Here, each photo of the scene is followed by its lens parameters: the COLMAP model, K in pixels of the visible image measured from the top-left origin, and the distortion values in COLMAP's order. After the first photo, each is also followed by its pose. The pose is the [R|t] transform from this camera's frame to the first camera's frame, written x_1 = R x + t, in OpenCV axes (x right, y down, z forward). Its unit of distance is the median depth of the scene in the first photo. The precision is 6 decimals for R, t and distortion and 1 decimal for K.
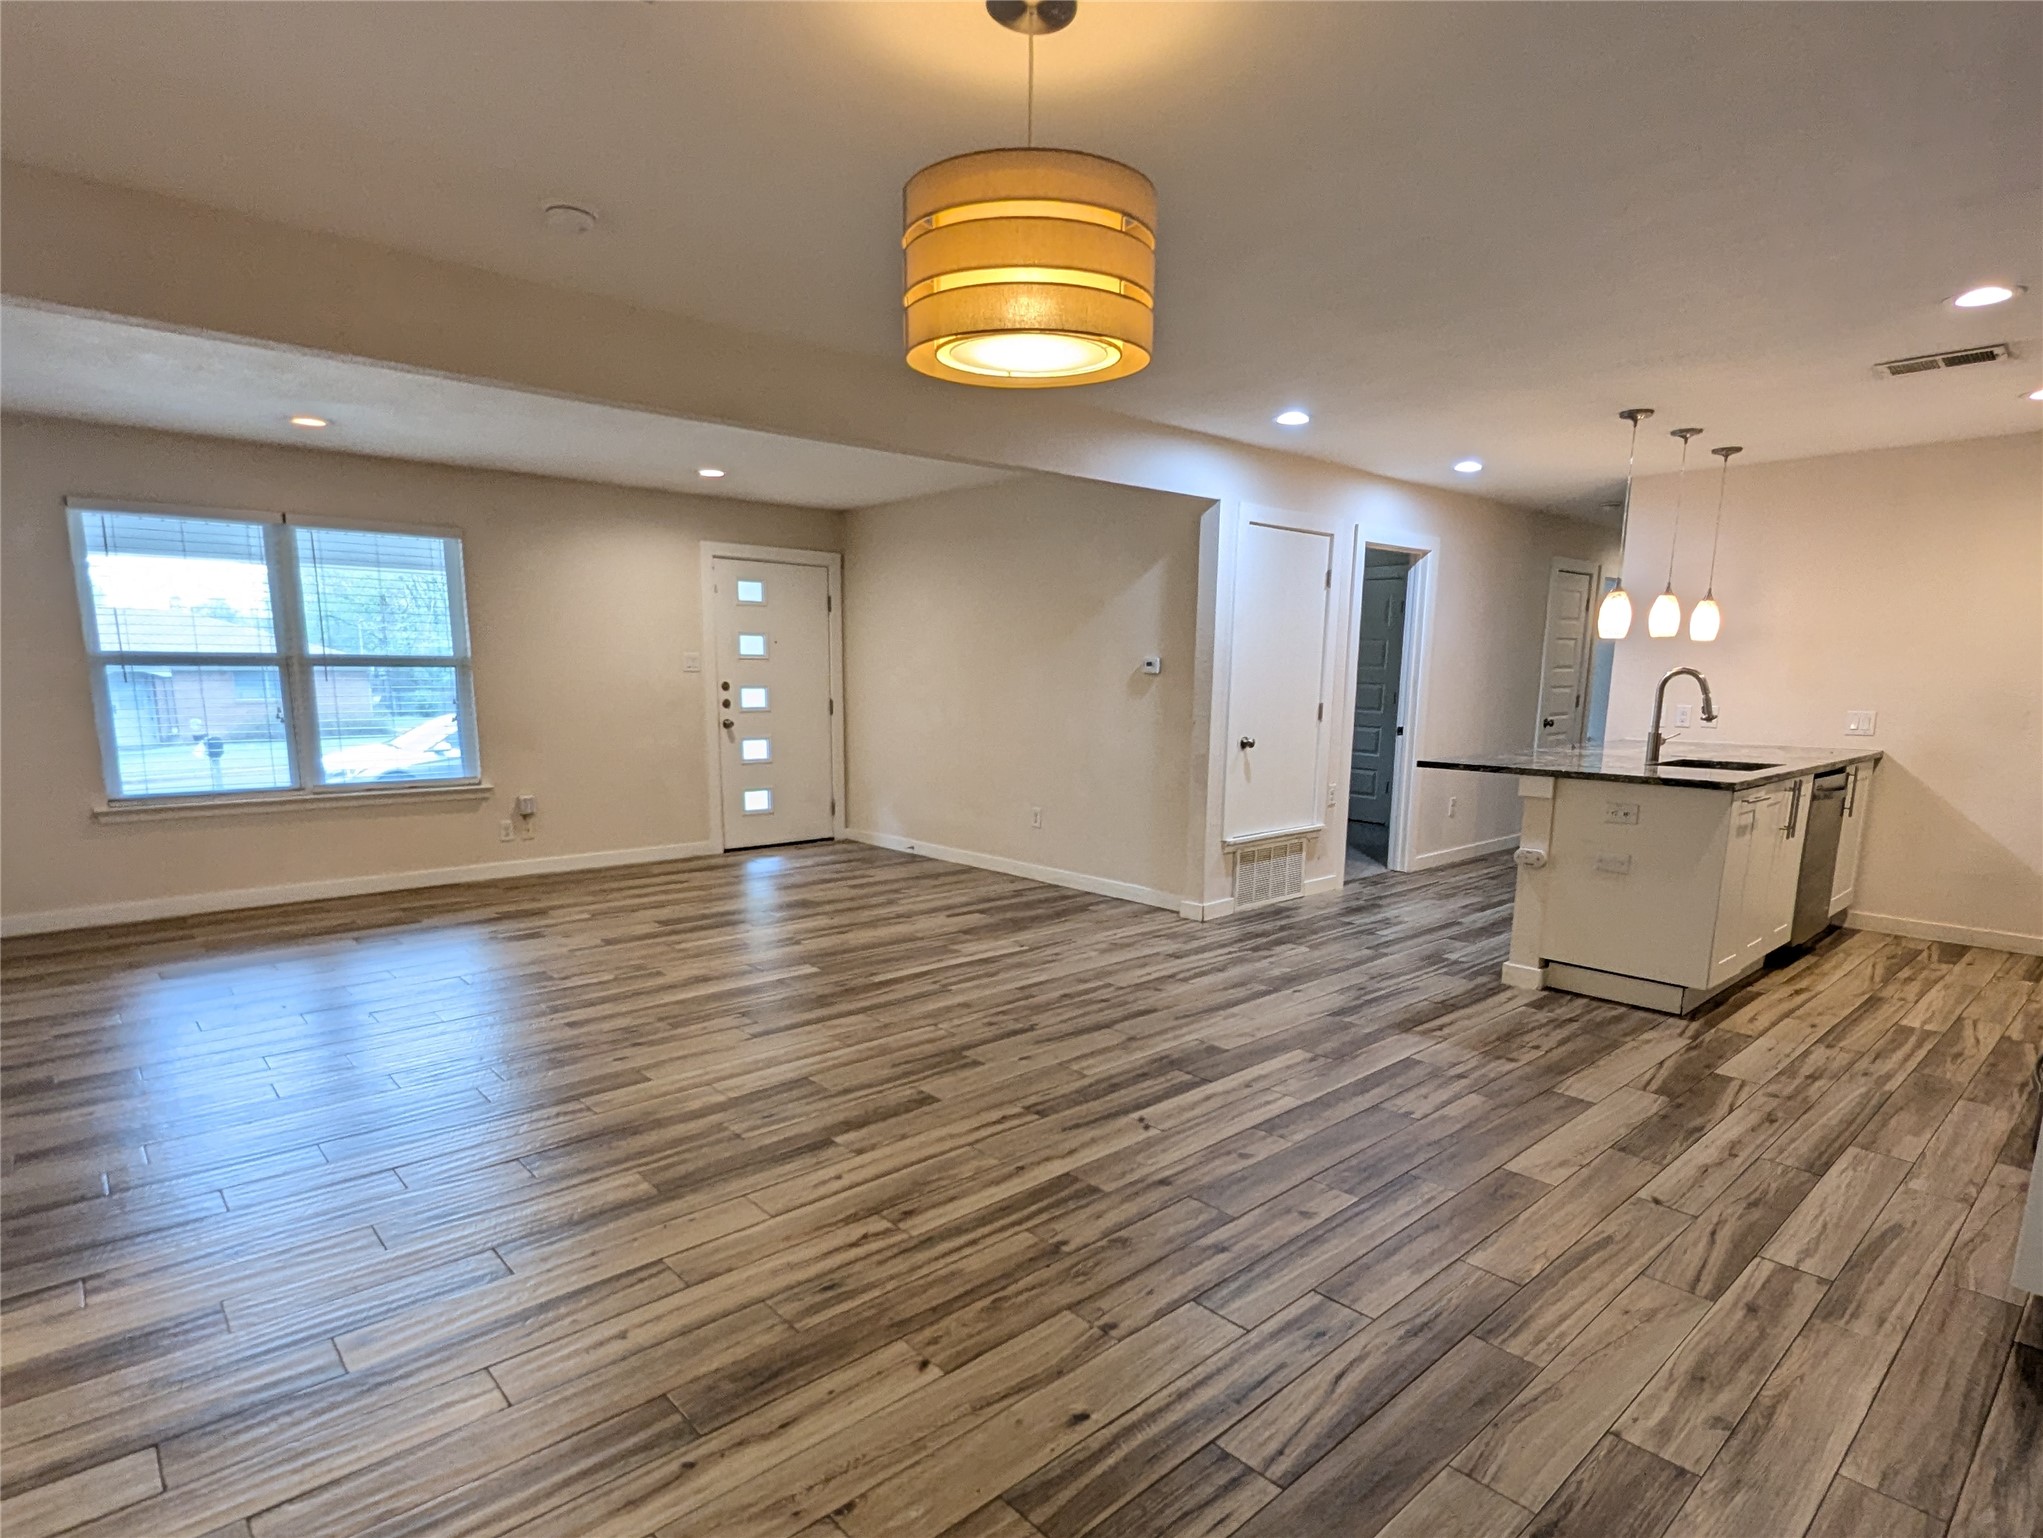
lens RADIAL K [[1090.7, 0, 1027.2], [0, 1090.7, 871.9], [0, 0, 1]] dist [-0.000484, -0.000828]
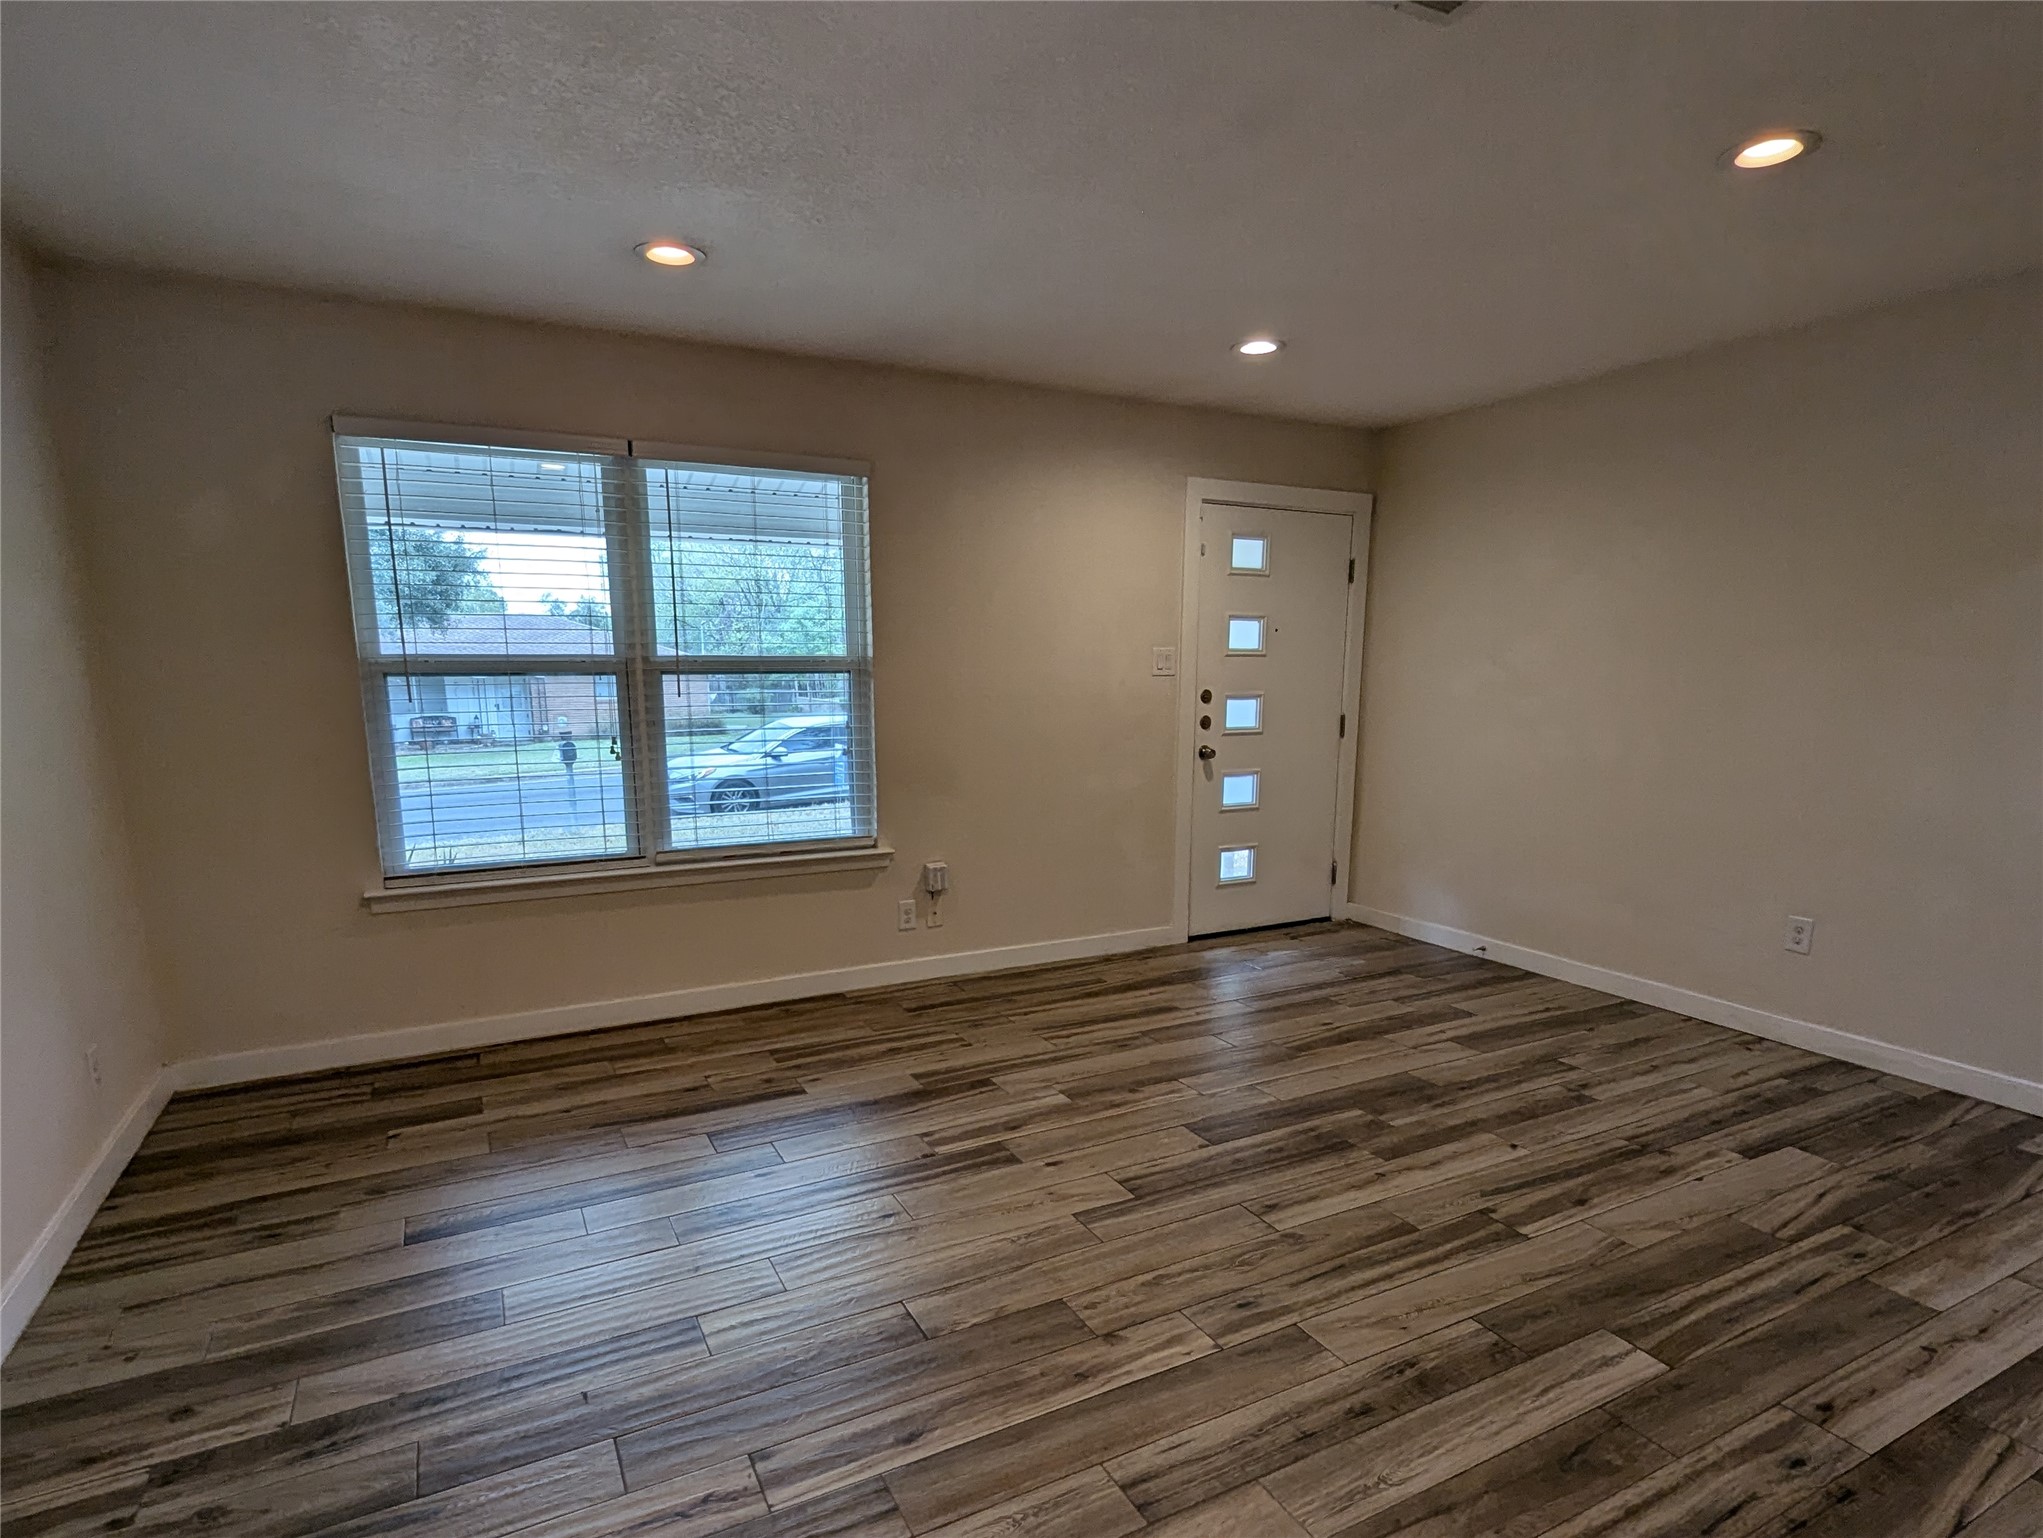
lens RADIAL K [[1087.8, 0, 1023.3], [0, 1087.8, 866.4], [0, 0, 1]] dist [-0.000830, -0.000818]
pose [[0.967437, 0.037050, -0.250385, -0.249591], [-0.036771, 0.999307, 0.005793, -0.076966], [0.250426, 0.003603, 0.968129, 0.380589]]
